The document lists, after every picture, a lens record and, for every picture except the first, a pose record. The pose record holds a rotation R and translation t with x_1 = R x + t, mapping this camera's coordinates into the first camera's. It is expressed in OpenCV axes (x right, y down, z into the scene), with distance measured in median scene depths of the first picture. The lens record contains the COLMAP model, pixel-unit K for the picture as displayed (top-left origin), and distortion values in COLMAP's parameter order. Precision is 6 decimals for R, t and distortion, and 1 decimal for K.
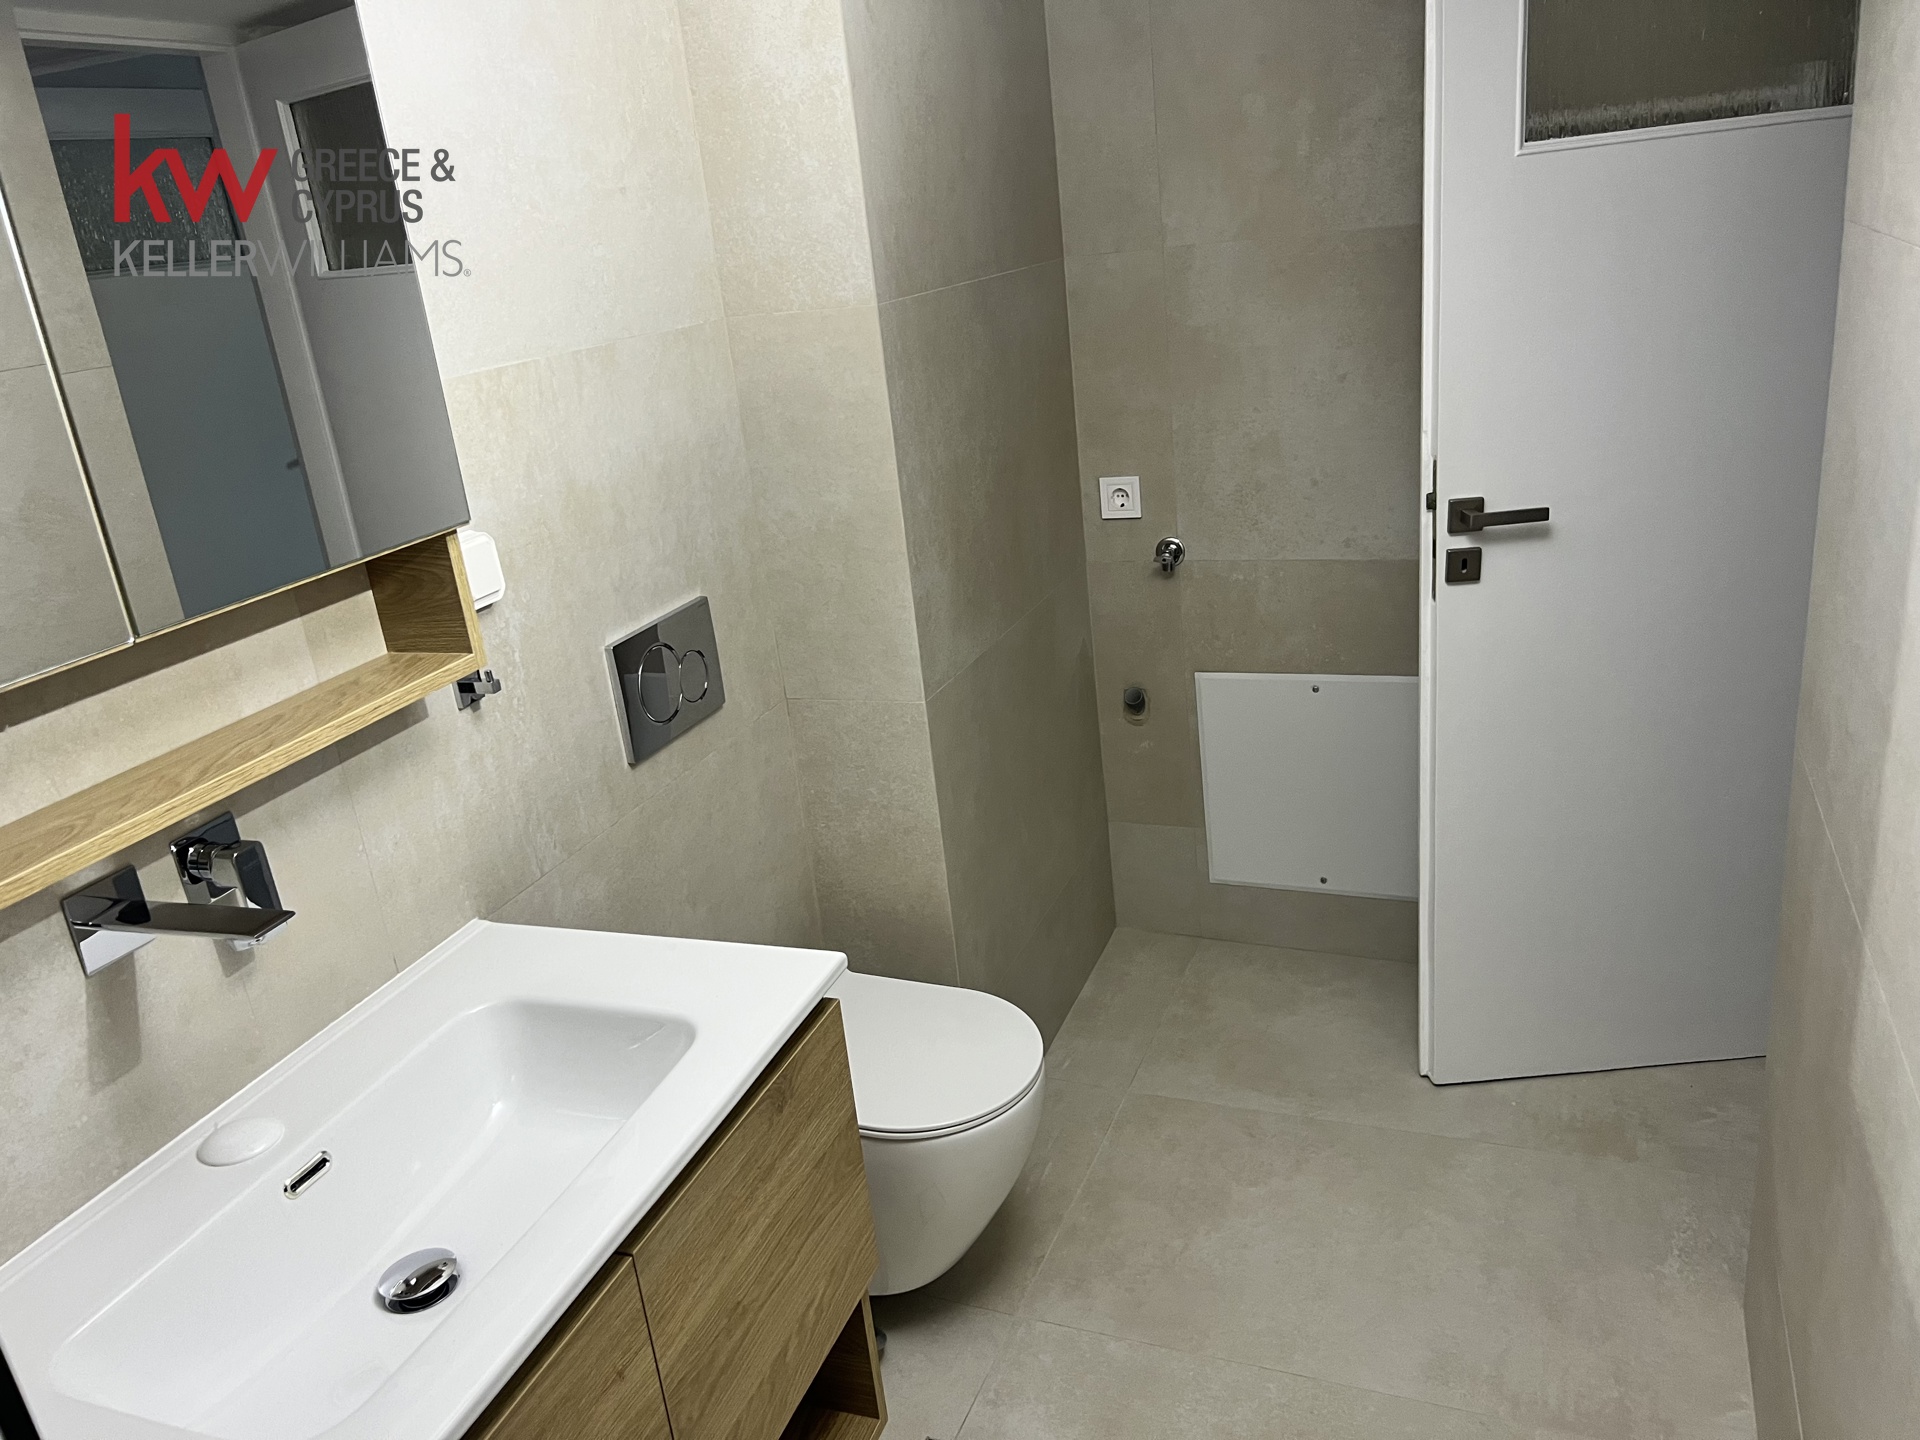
lens RADIAL K [[1449.2, 0, 960.5], [0, 1449.2, 719.6], [0, 0, 1]] dist [0.000958, 0.001123]
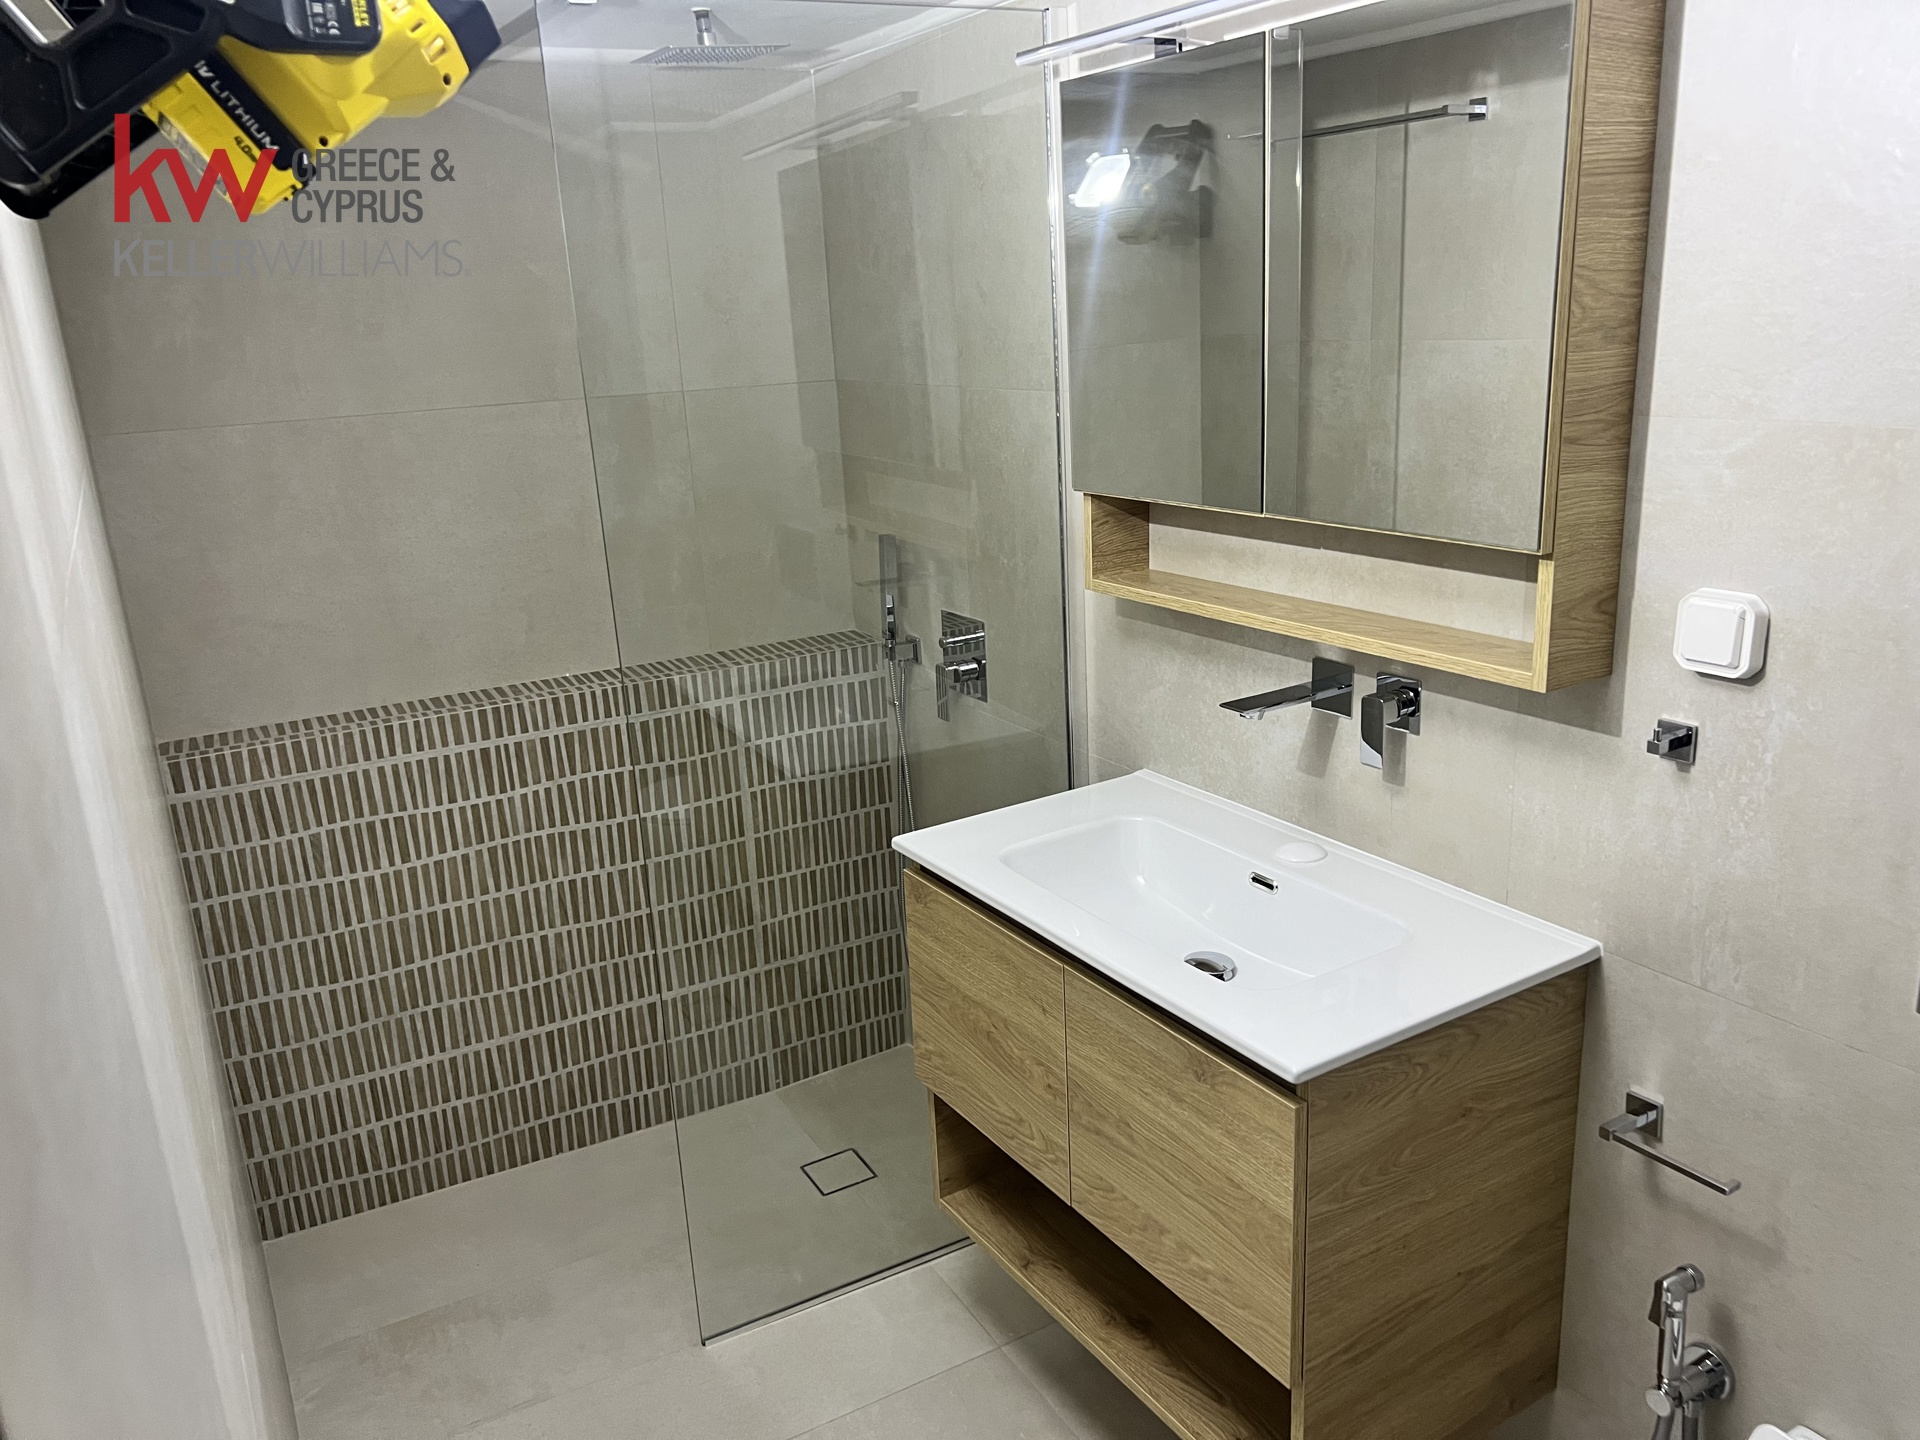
lens RADIAL K [[1449.2, 0, 960.2], [0, 1449.2, 721.3], [0, 0, 1]] dist [0.000958, 0.001123]
pose [[-0.601866, 0.351326, -0.717166, 0.605757], [-0.158295, 0.827730, 0.538335, -0.466866], [0.782752, 0.437530, -0.442570, 1.061024]]
